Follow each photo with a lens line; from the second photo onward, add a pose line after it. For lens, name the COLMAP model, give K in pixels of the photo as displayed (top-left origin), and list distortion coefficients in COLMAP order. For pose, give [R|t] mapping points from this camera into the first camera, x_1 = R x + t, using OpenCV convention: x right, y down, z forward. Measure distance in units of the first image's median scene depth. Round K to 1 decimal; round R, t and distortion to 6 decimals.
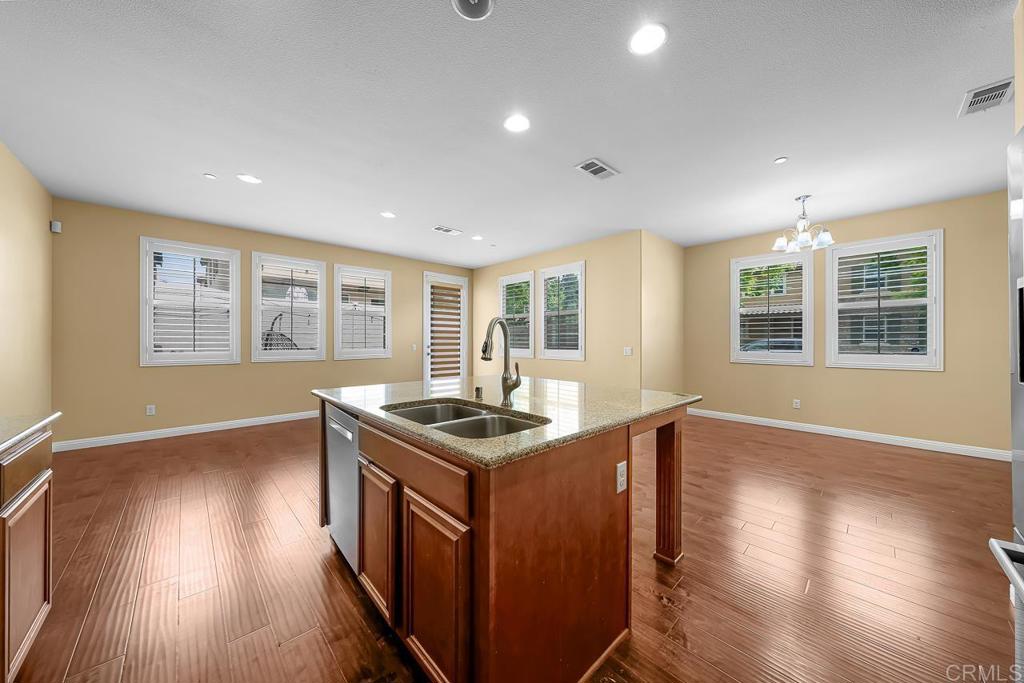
lens RADIAL K [[351.2, 0, 521.4], [0, 351.2, 343.2], [0, 0, 1]] dist [0.001710, 0.000158]
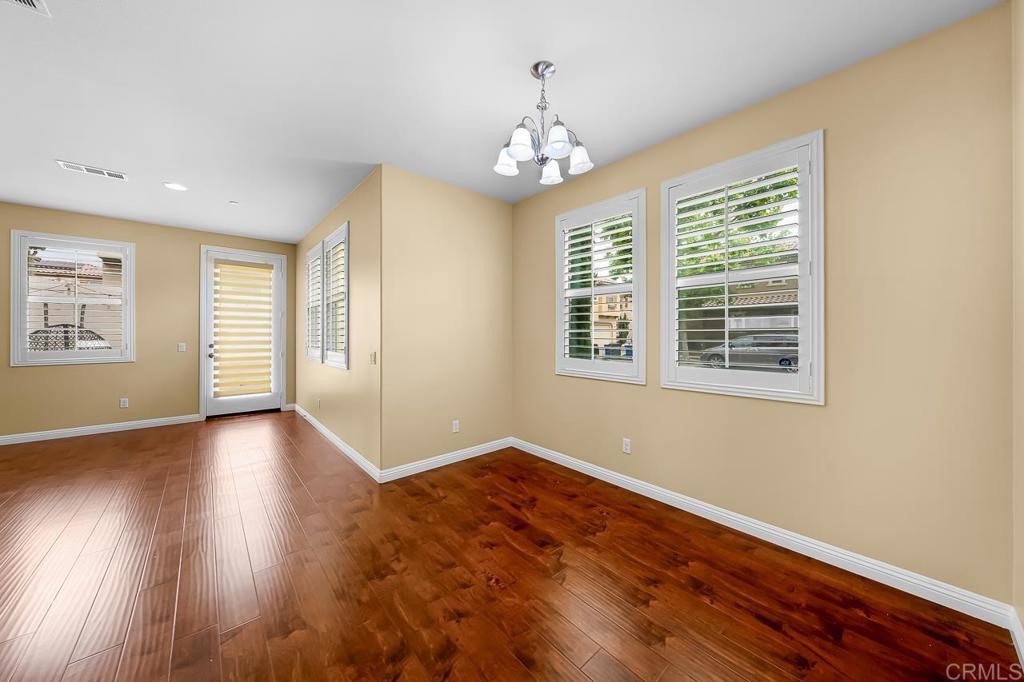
lens RADIAL K [[352.3, 0, 521.4], [0, 352.3, 335.8], [0, 0, 1]] dist [-0.001320, 0.000013]
pose [[0.999641, 0.004374, -0.026434, 0.581134], [-0.004430, 0.999988, -0.002065, -0.014941], [0.026424, 0.002181, 0.999648, 0.356889]]
